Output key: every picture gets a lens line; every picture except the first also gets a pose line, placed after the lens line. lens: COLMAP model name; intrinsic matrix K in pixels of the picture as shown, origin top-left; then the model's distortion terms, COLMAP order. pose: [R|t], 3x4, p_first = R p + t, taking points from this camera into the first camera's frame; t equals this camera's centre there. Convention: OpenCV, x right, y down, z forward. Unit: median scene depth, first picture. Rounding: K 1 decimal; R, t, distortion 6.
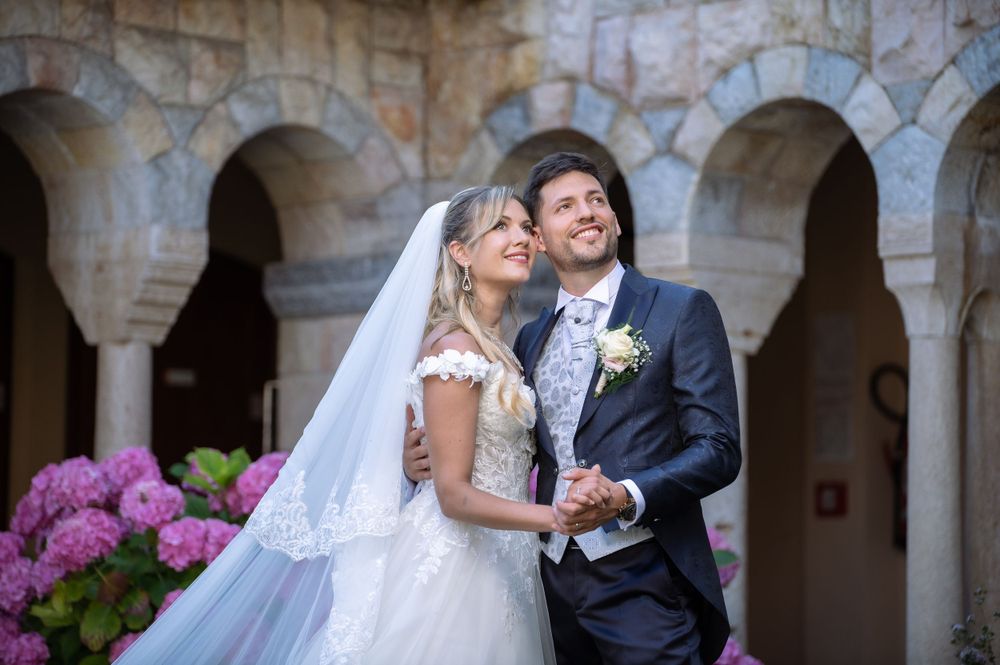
lens RADIAL K [[3466.0, 0, 500.0], [0, 3466.0, 332.5], [0, 0, 1]] dist [0.342535, 5.204230]
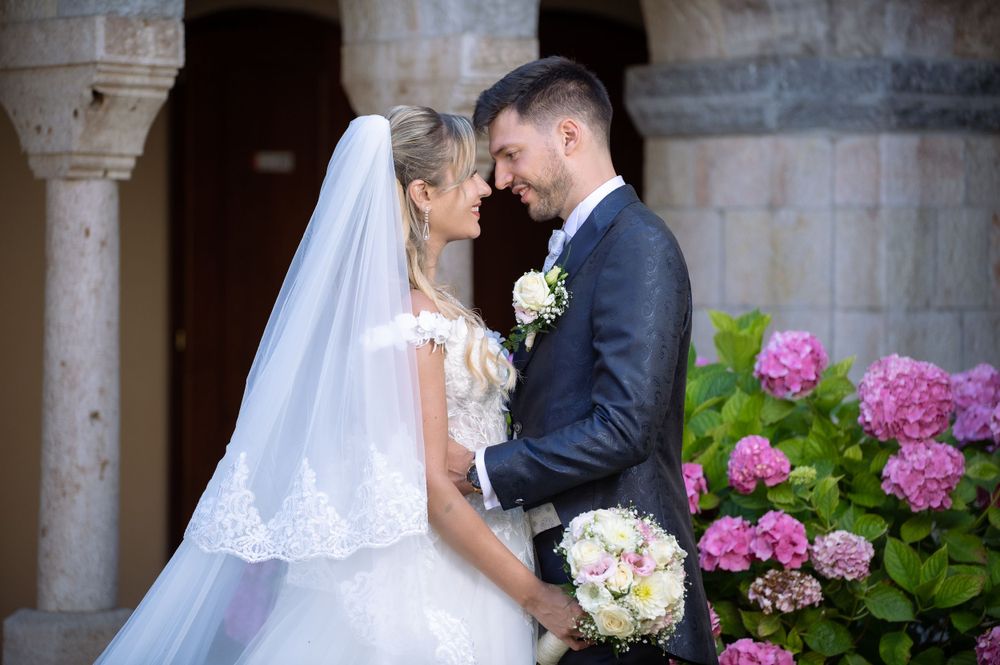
lens RADIAL K [[3466.0, 0, 500.0], [0, 3466.0, 332.5], [0, 0, 1]] dist [0.342535, 5.204230]
pose [[0.990297, -0.002269, -0.138946, 0.014593], [0.014644, 0.996003, 0.088106, -0.032896], [0.138191, -0.089286, 0.986373, 0.237315]]
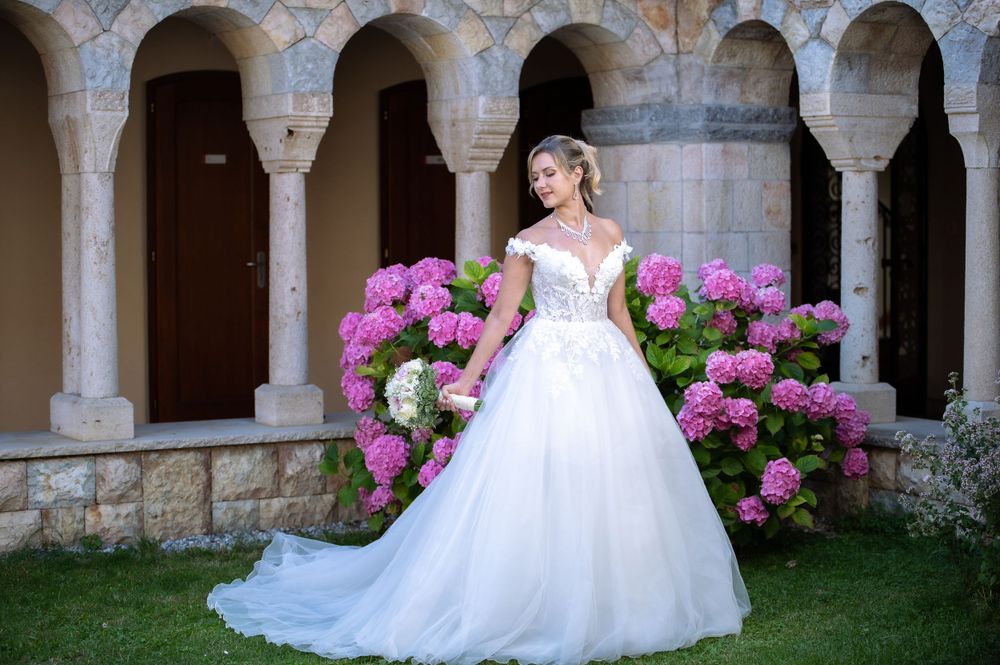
lens RADIAL K [[2005.1, 0, 499.0], [0, 2005.1, 306.3], [0, 0, 1]] dist [-0.250478, 0.435616]
pose [[0.974226, -0.007334, -0.225454, 0.105540], [0.033563, 0.993059, 0.112727, -0.038032], [0.223063, -0.117389, 0.967710, 0.141412]]
